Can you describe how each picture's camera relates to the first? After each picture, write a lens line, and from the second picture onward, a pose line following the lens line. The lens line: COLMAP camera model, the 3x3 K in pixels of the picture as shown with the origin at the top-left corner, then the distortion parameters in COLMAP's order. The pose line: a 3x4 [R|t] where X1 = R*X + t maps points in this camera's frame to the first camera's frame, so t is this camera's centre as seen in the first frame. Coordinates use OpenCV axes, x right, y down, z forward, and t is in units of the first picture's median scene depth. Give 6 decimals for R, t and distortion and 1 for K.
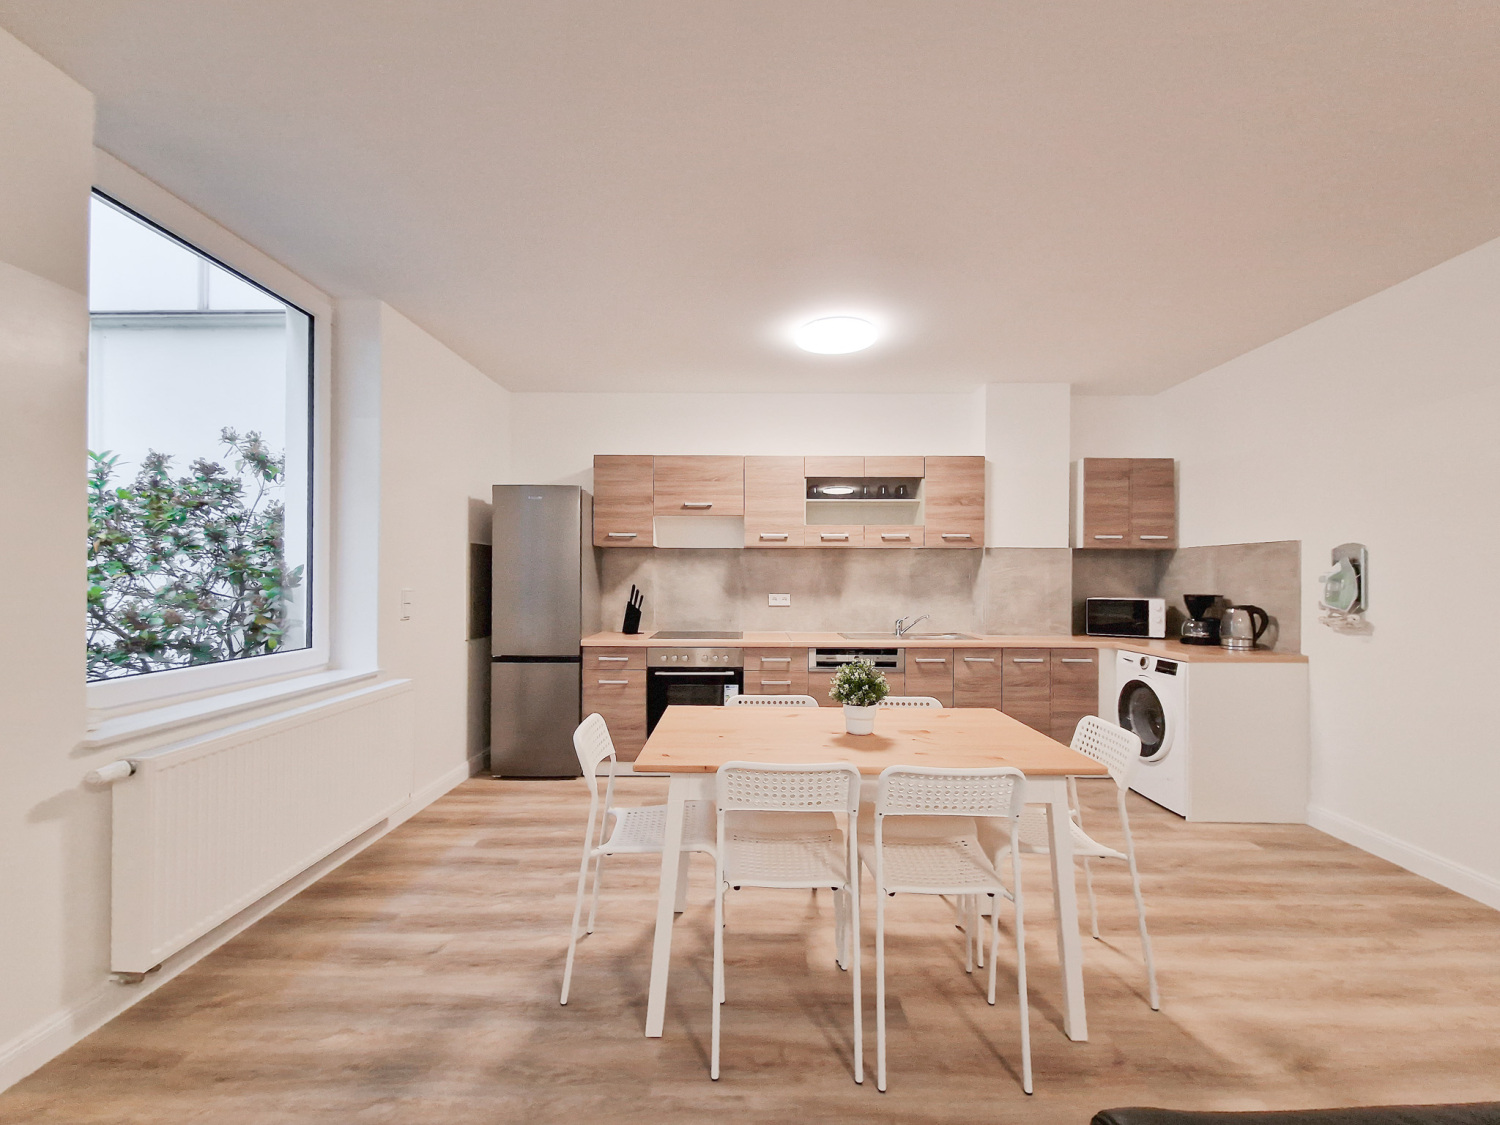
lens RADIAL K [[616.1, 0, 740.2], [0, 616.1, 585.4], [0, 0, 1]] dist [-0.001197, -0.000587]
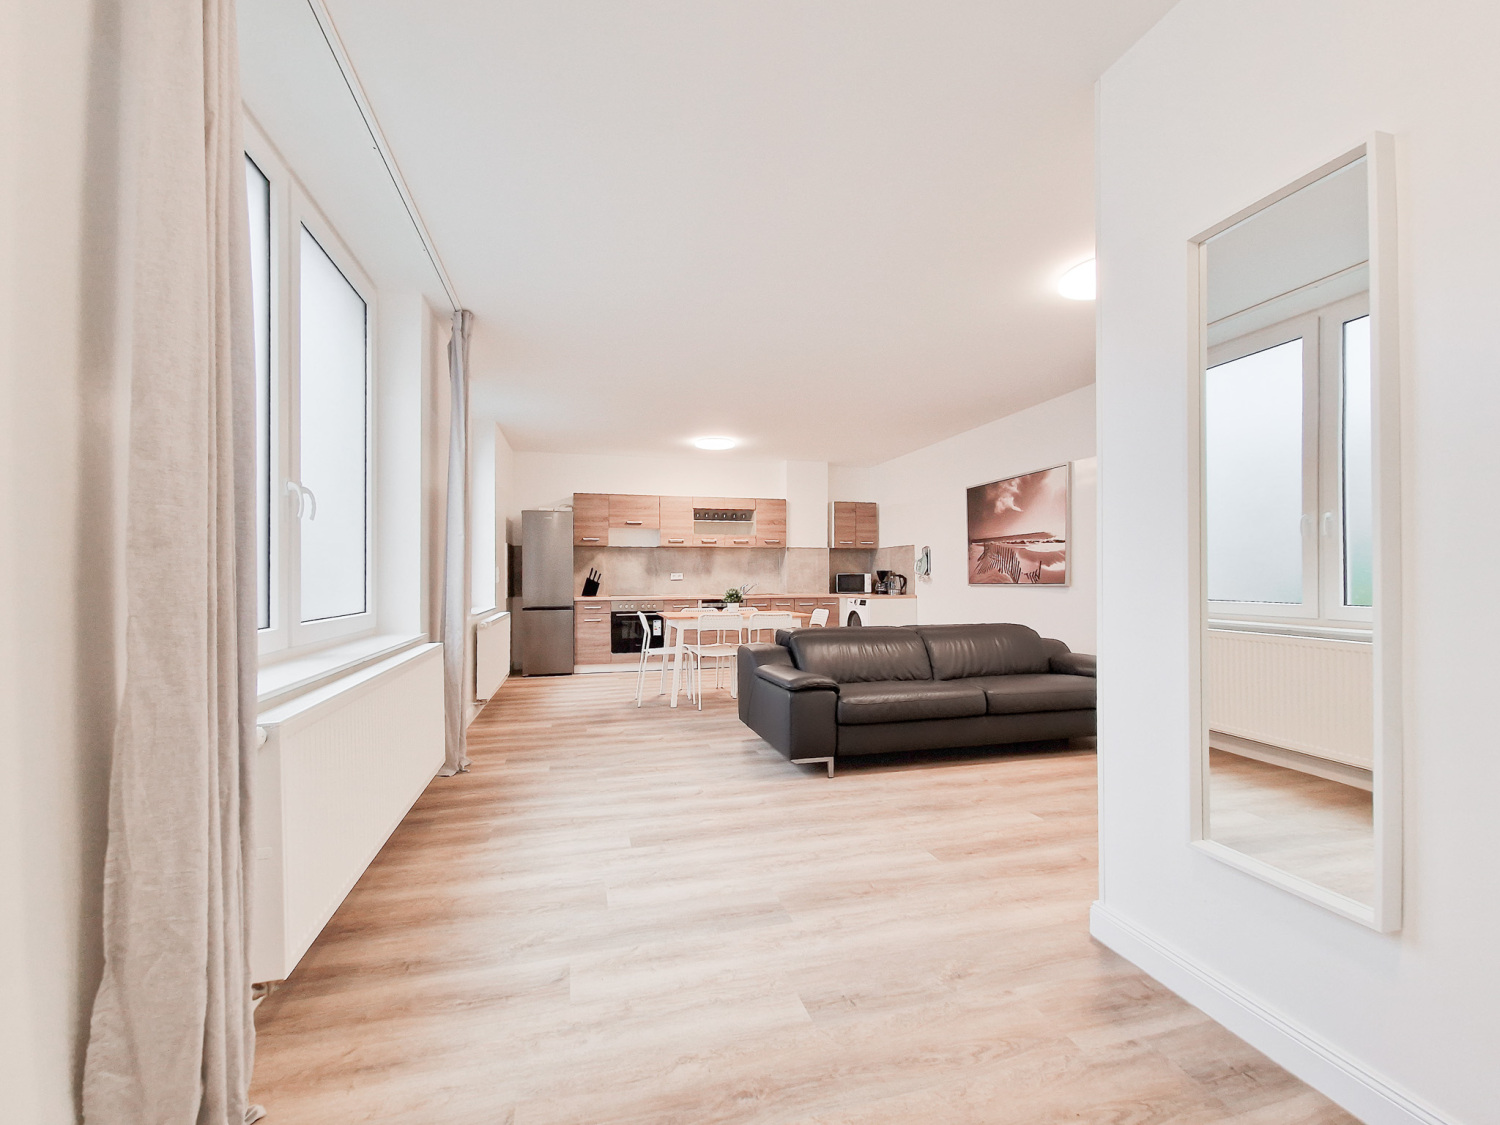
lens RADIAL K [[616.1, 0, 745.0], [0, 616.1, 565.5], [0, 0, 1]] dist [-0.001197, -0.000587]
pose [[0.960883, -0.002457, 0.276944, -0.252900], [0.009777, 0.999638, -0.025052, 0.041895], [-0.276782, 0.026780, 0.960559, -0.793537]]
